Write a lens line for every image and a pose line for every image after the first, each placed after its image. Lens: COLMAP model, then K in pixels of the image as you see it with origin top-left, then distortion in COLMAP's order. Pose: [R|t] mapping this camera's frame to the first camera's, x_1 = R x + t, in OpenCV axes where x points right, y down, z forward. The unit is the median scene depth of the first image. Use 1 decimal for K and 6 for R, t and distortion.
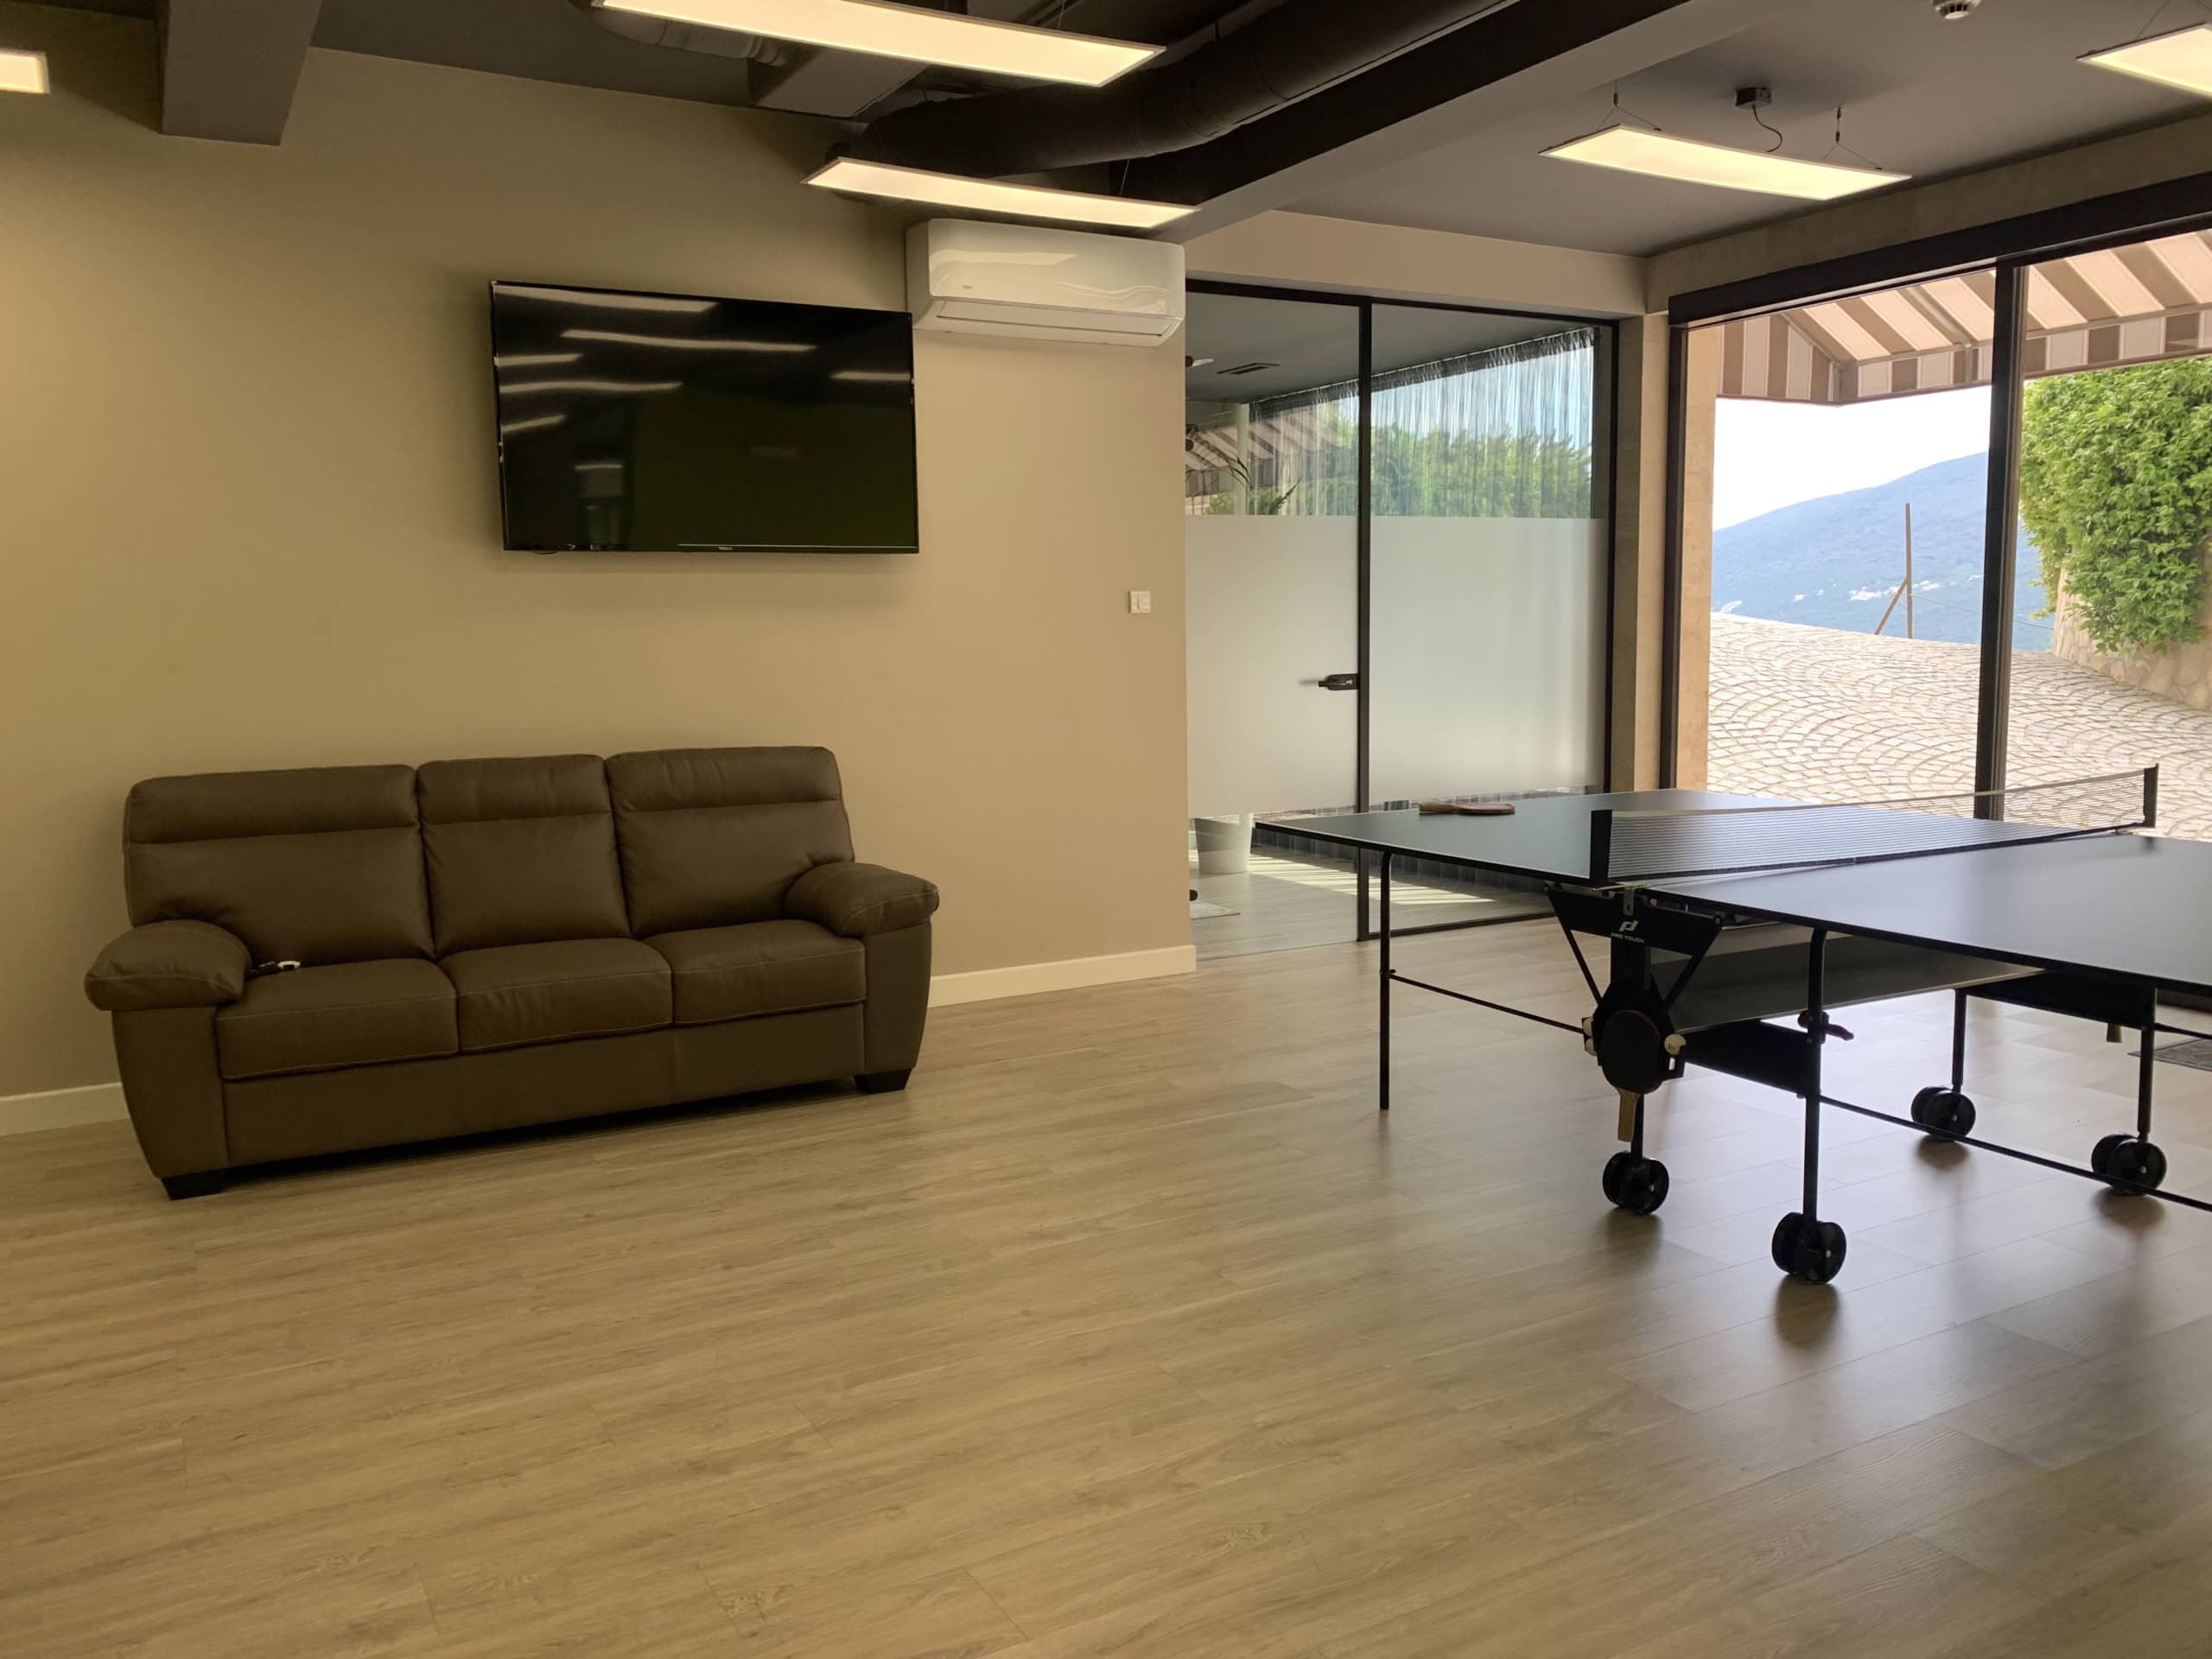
lens RADIAL K [[1701.6, 0, 1103.4], [0, 1701.6, 826.1], [0, 0, 1]] dist [0.007728, -0.001450]
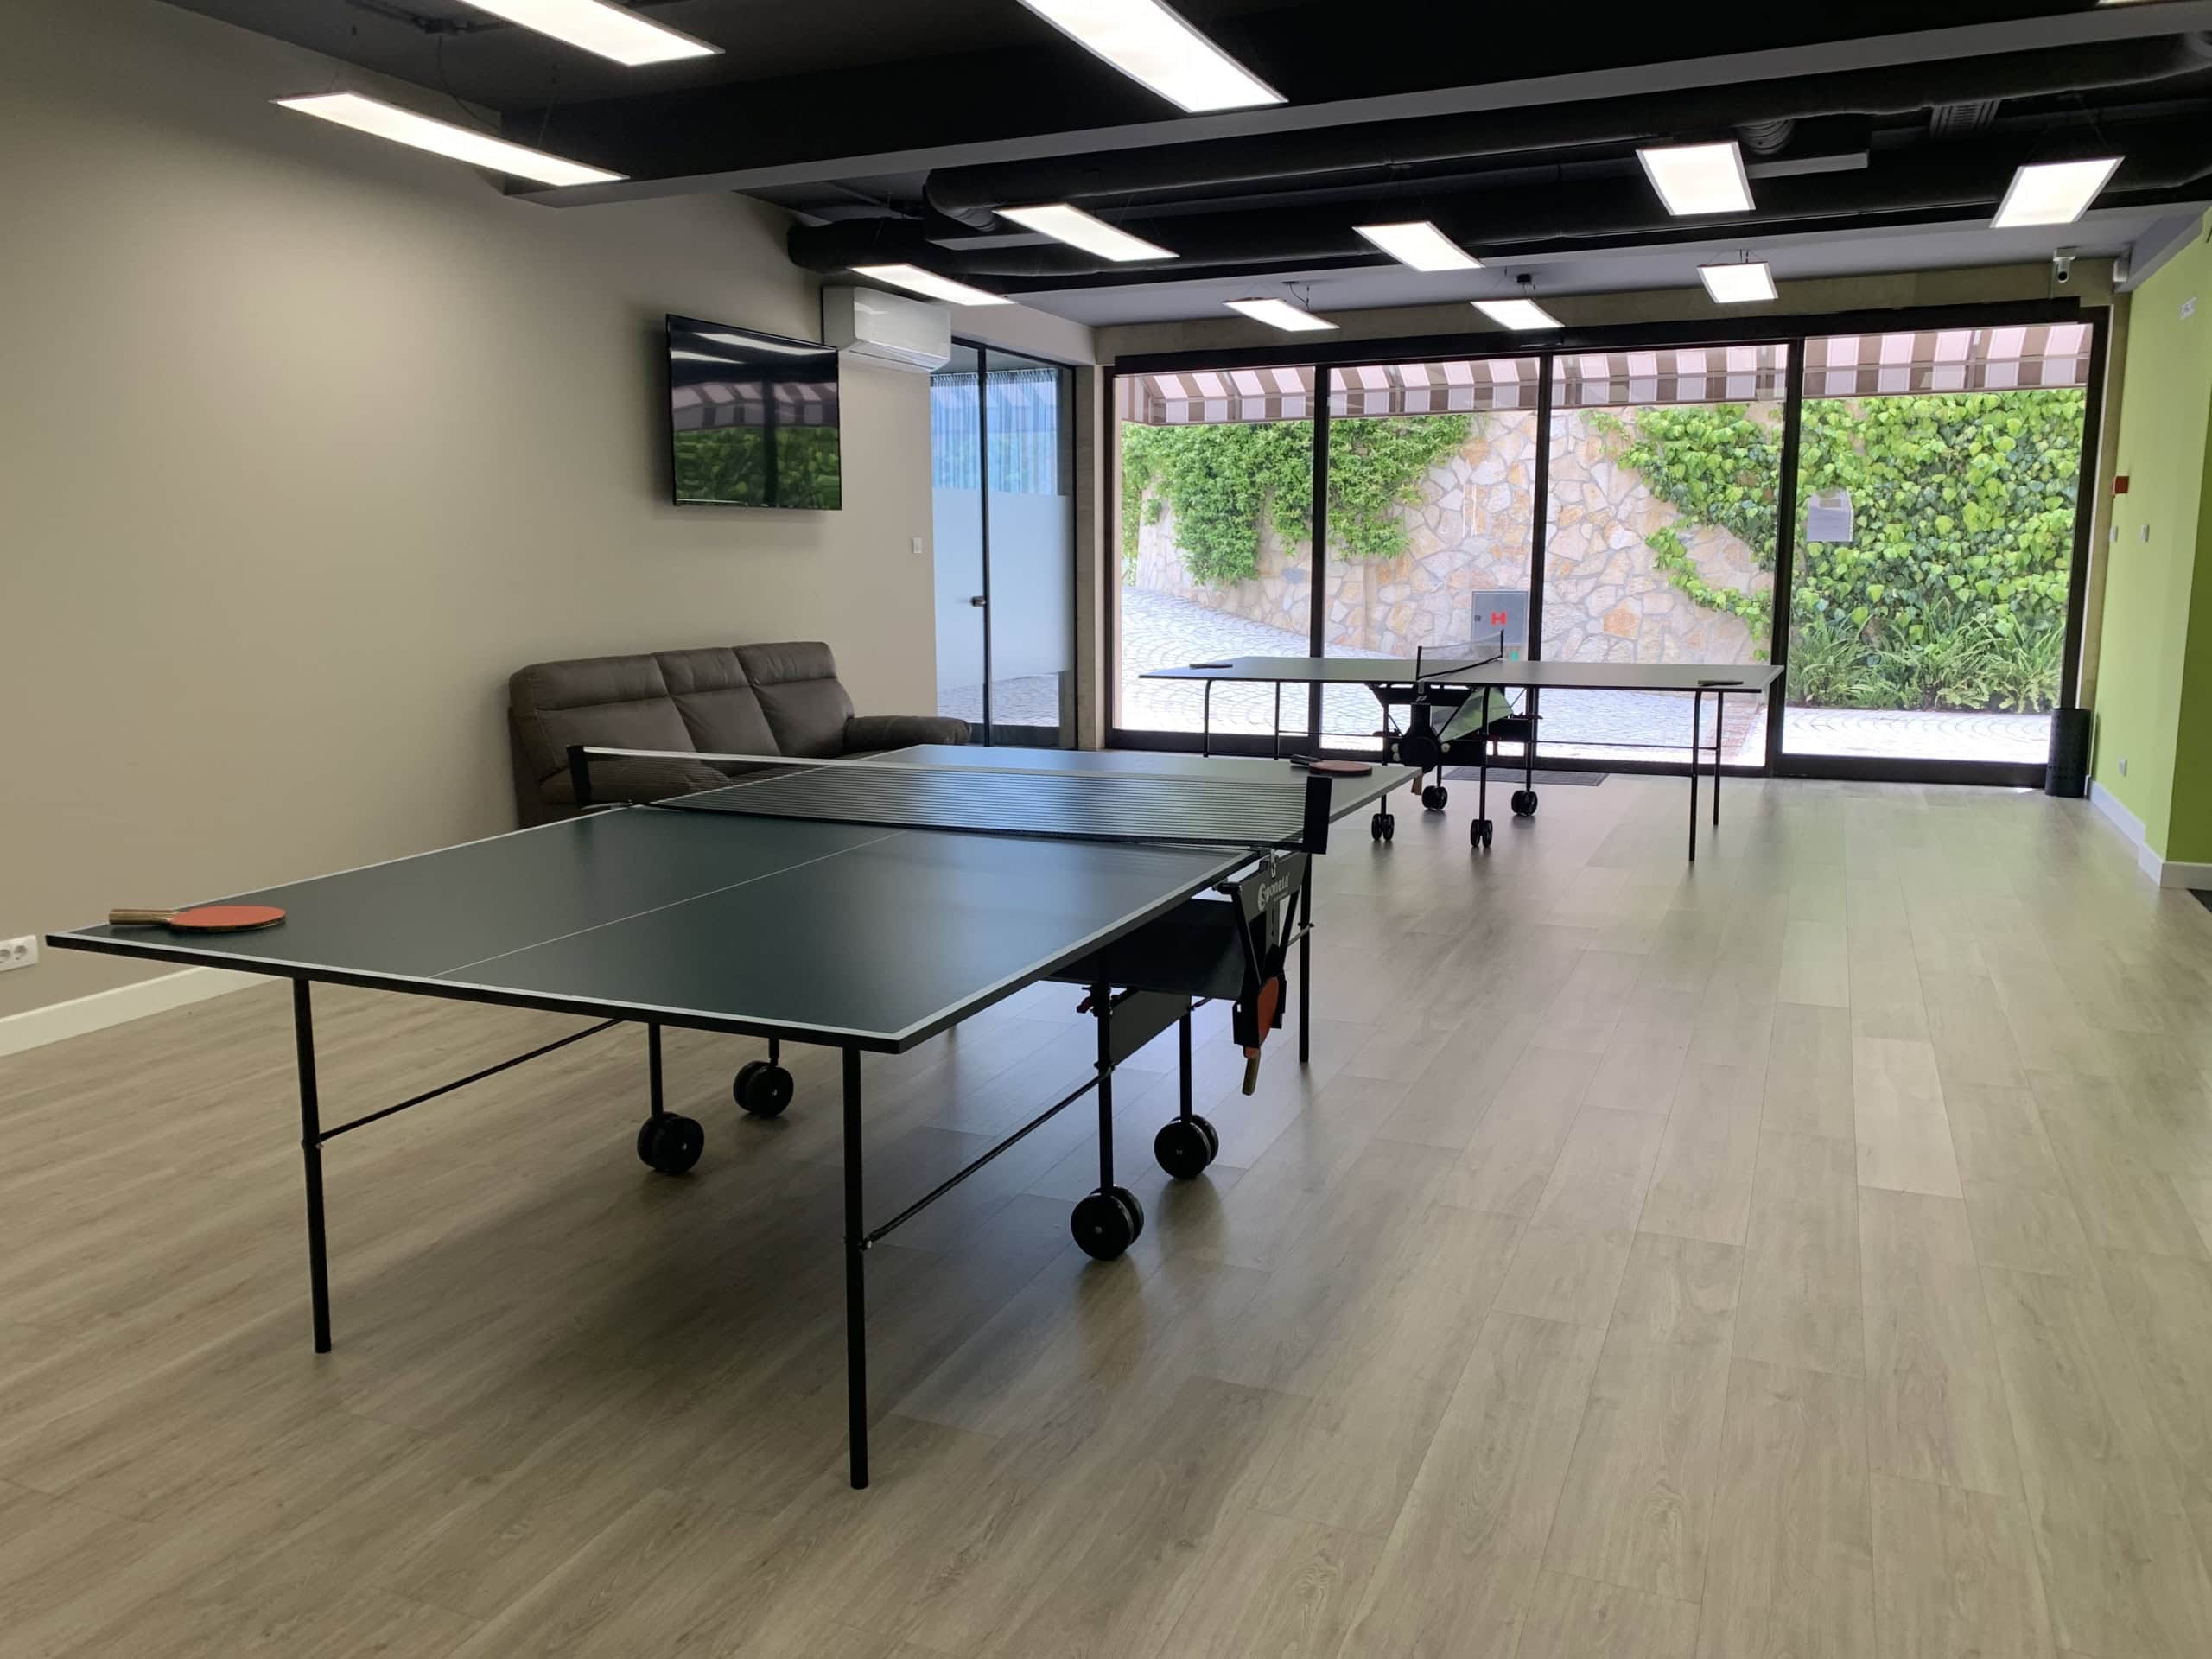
lens RADIAL K [[1701.6, 0, 1105.7], [0, 1701.6, 829.8], [0, 0, 1]] dist [0.007728, -0.001450]
pose [[0.785884, -0.088300, 0.612037, -0.622945], [0.067905, 0.996090, 0.056516, 0.034481], [-0.614635, -0.002854, 0.788807, -0.224470]]
